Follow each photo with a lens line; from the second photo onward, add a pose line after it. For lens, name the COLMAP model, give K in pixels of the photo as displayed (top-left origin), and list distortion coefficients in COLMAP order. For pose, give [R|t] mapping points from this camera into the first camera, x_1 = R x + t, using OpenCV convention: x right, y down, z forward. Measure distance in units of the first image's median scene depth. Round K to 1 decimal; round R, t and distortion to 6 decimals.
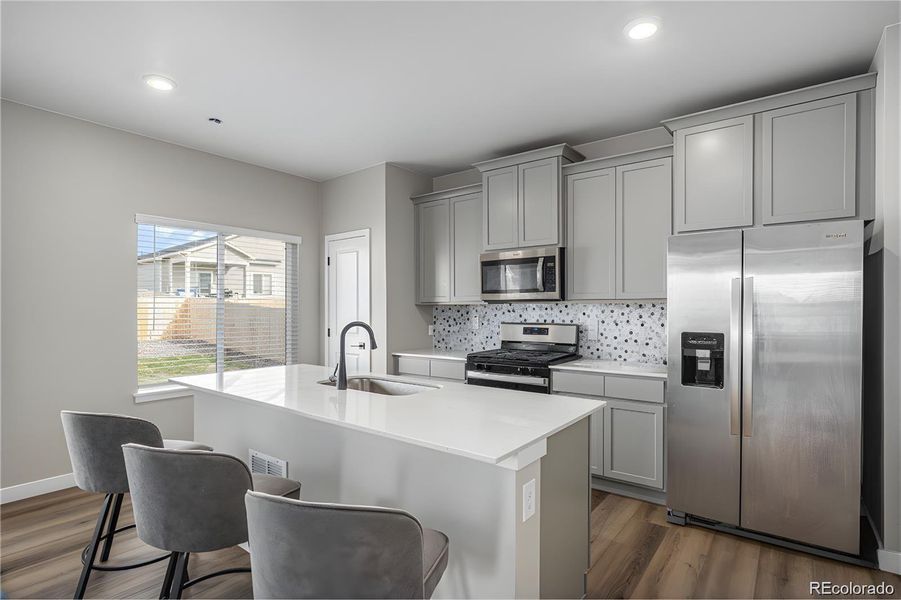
lens RADIAL K [[447.7, 0, 457.5], [0, 447.7, 300.3], [0, 0, 1]] dist [-0.018207, 0.002221]
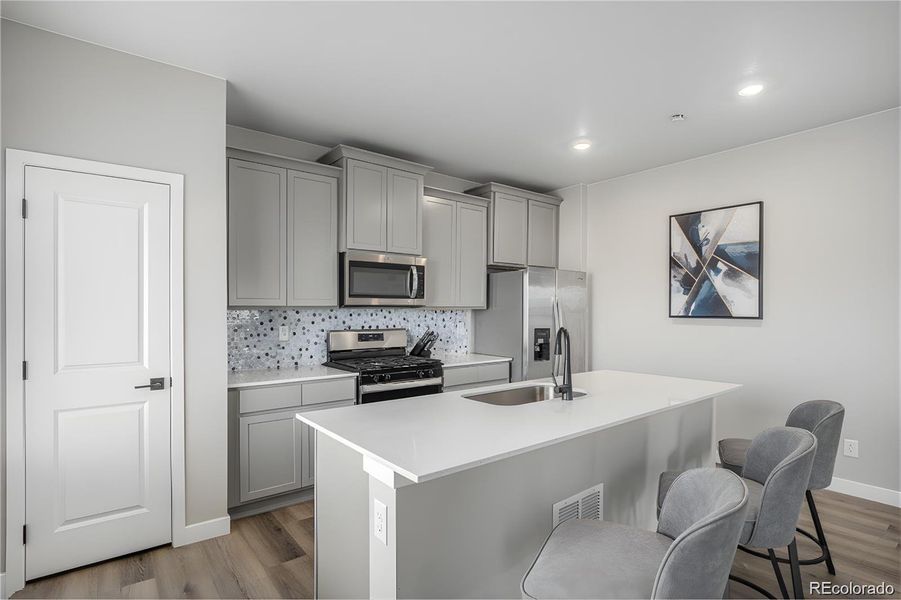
lens RADIAL K [[457.8, 0, 452.4], [0, 457.8, 303.9], [0, 0, 1]] dist [-0.000111, -0.000142]
pose [[0.260019, 0.020493, 0.965386, -0.823040], [-0.011392, 0.999770, -0.018154, 0.013047], [-0.965536, -0.006277, 0.260193, 0.629893]]
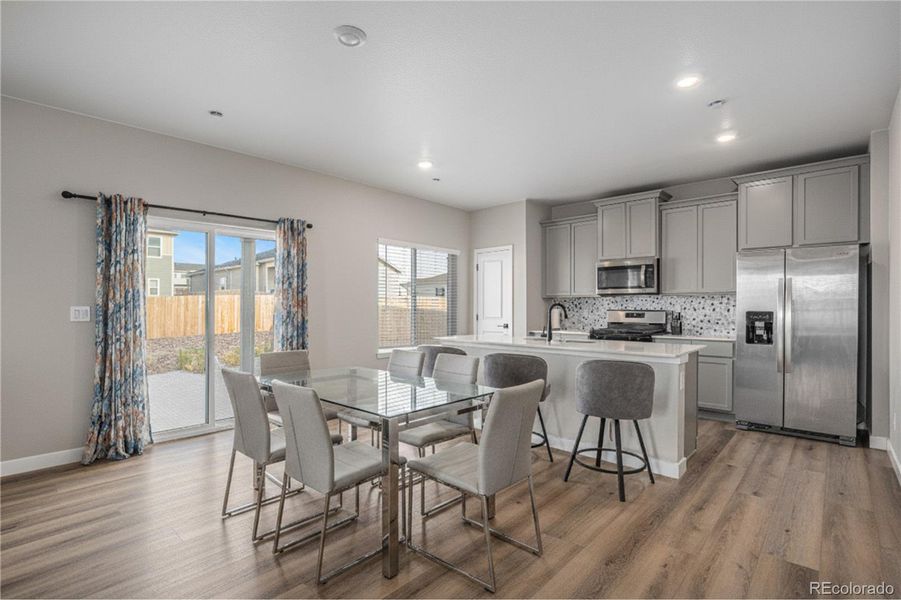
lens RADIAL K [[447.7, 0, 444.5], [0, 447.7, 302.8], [0, 0, 1]] dist [-0.018207, 0.002221]
pose [[0.996627, 0.002819, -0.082020, -0.355018], [-0.002740, 0.999996, 0.001081, 0.030850], [0.082023, -0.000853, 0.996630, -0.545738]]
